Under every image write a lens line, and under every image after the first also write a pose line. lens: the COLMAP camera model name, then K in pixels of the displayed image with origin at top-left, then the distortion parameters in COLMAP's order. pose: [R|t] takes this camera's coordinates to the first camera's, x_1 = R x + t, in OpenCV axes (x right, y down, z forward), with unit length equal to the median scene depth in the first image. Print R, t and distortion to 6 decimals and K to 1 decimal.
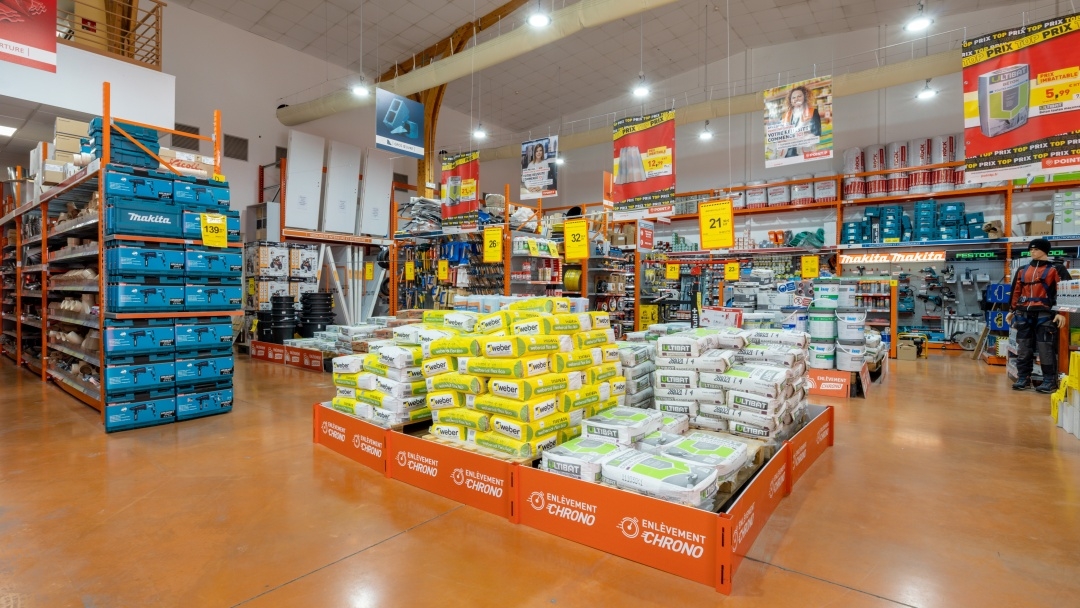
lens RADIAL K [[530.9, 0, 540.0], [0, 530.9, 300.0], [0, 0, 1]] dist [-0.005467, -0.000570]
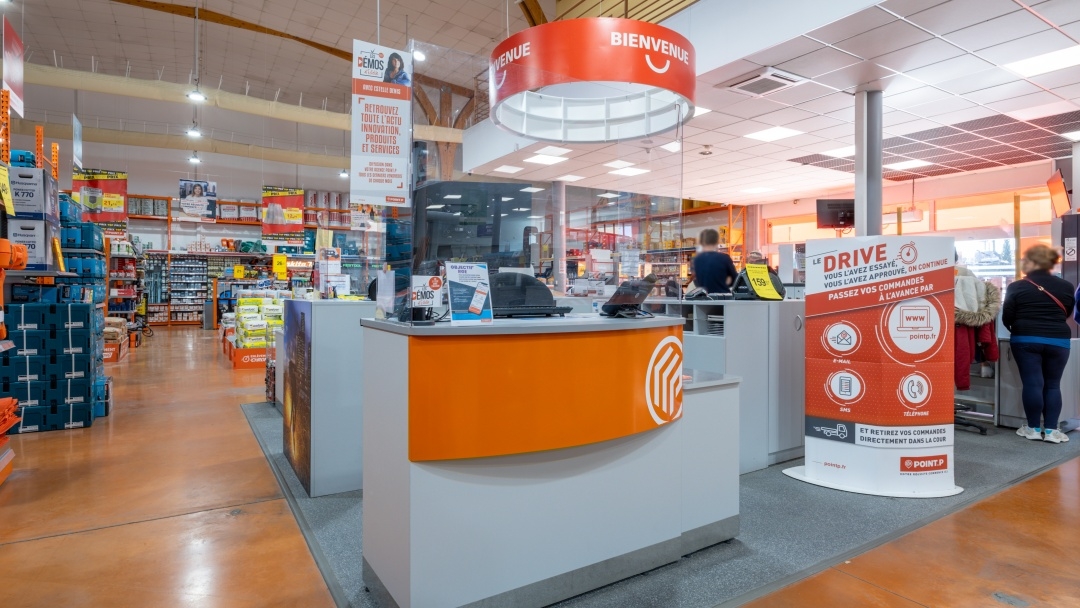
lens RADIAL K [[575.6, 0, 539.5], [0, 575.6, 298.1], [0, 0, 1]] dist [0.001618, 0.000194]
pose [[0.383207, -0.014320, 0.923552, -0.664007], [0.007508, 0.999895, 0.012388, 0.001135], [-0.923632, 0.002187, 0.383274, -0.273648]]
